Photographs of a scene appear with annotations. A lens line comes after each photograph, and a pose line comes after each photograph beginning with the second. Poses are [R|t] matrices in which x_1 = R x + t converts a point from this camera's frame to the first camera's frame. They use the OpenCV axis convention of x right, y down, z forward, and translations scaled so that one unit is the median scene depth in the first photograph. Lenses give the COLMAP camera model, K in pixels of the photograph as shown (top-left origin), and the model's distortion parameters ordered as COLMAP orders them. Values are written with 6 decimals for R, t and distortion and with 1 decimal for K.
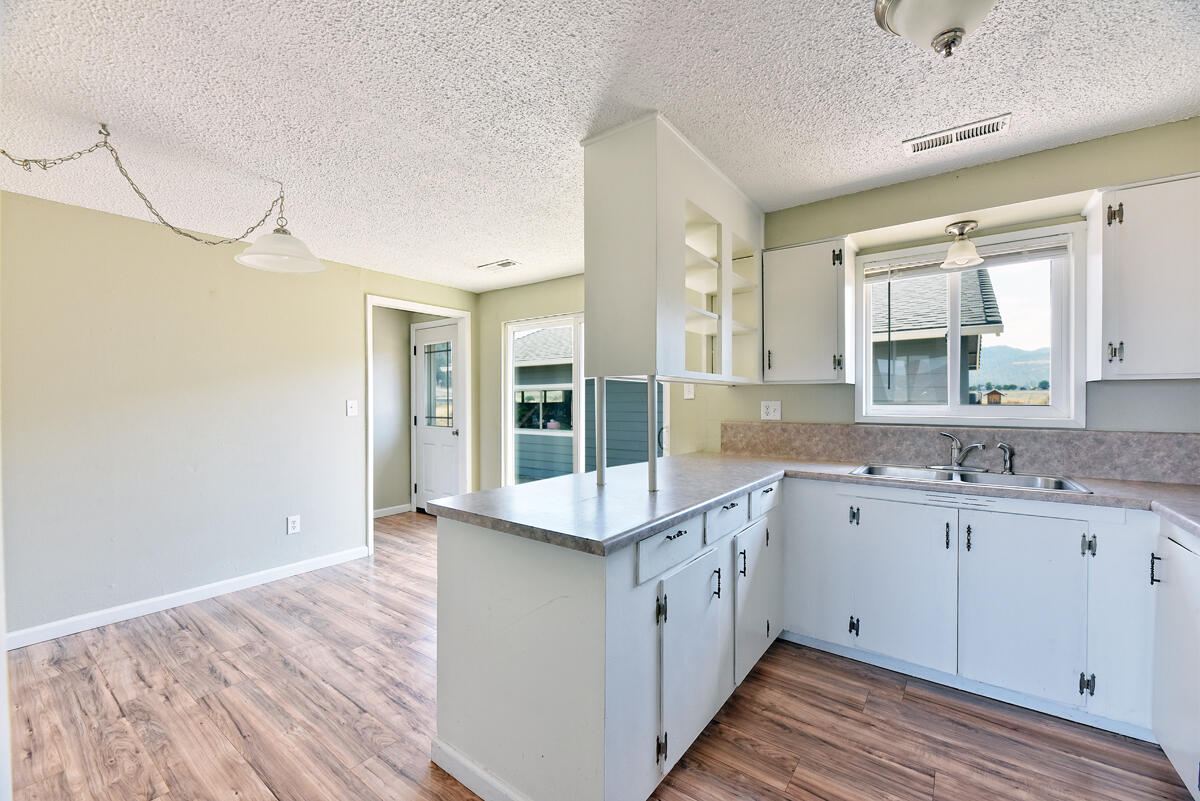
lens RADIAL K [[483.0, 0, 599.6], [0, 483.0, 402.9], [0, 0, 1]] dist [0.001644, -0.004683]
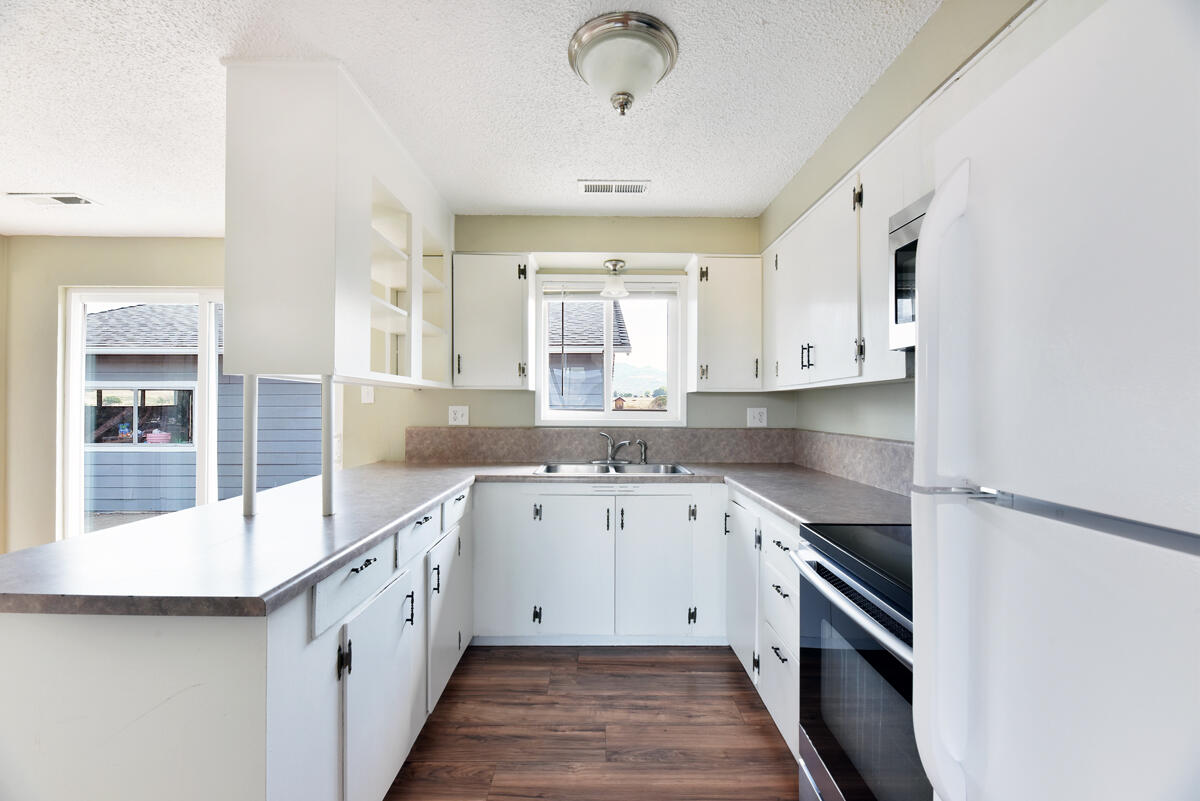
lens RADIAL K [[483.0, 0, 599.6], [0, 483.0, 402.9], [0, 0, 1]] dist [0.001644, -0.004683]
pose [[0.797358, 0.006123, 0.603476, -0.018676], [-0.001261, 0.999963, -0.008479, -0.003160], [-0.603506, 0.006000, 0.797336, 0.058668]]
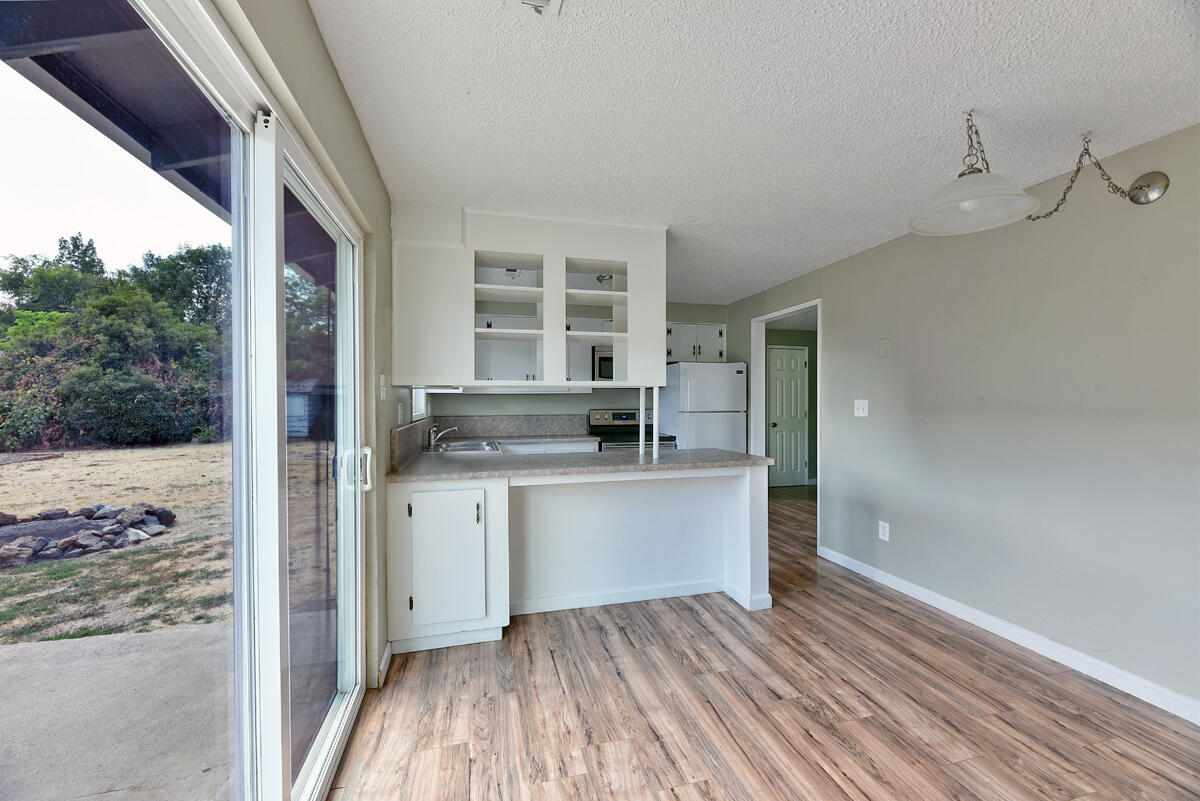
lens RADIAL K [[483.0, 0, 599.6], [0, 483.0, 402.9], [0, 0, 1]] dist [0.001644, -0.004683]
pose [[-0.782261, -0.001656, 0.622949, -0.148753], [0.004667, 0.999953, 0.008520, -0.002226], [-0.622934, 0.009572, -0.782216, 0.430299]]
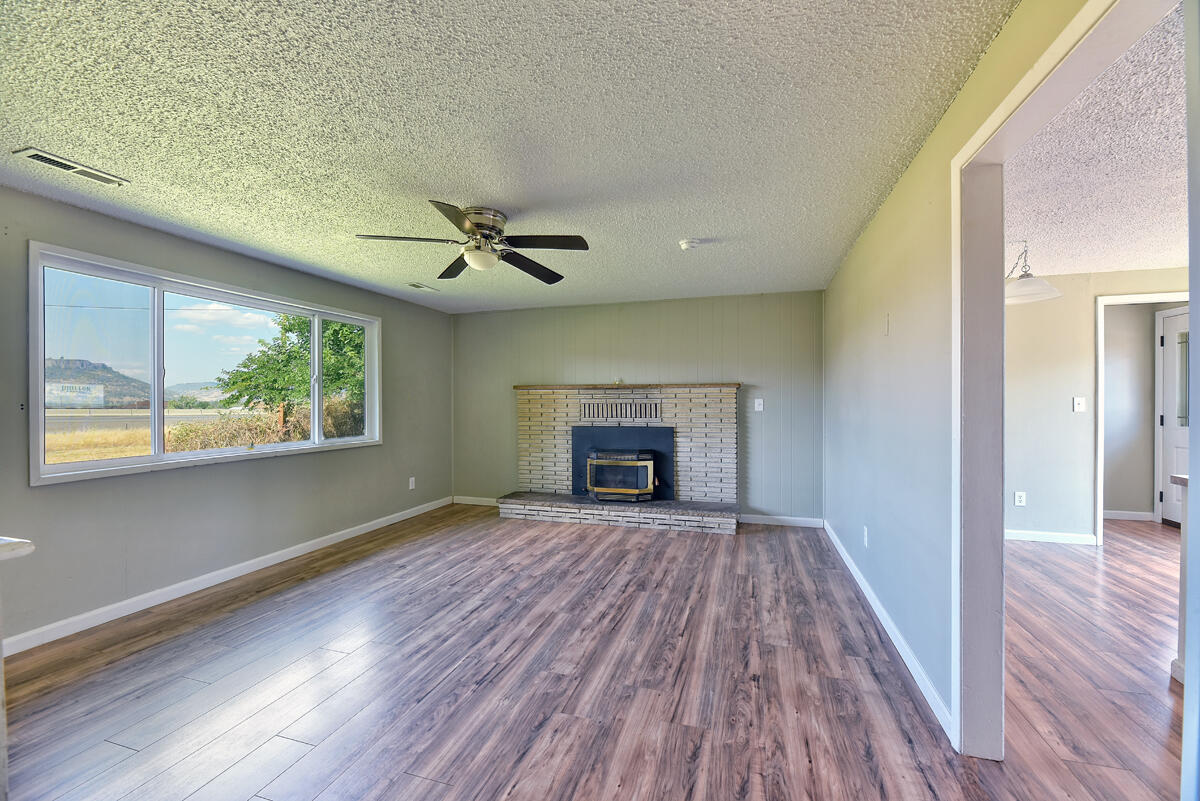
lens RADIAL K [[483.0, 0, 599.6], [0, 483.0, 402.9], [0, 0, 1]] dist [0.001644, -0.004683]
pose [[0.333660, 0.007160, -0.942666, 0.053500], [-0.001902, 0.999974, 0.006922, 0.000542], [0.942692, -0.000516, 0.333665, -0.136613]]
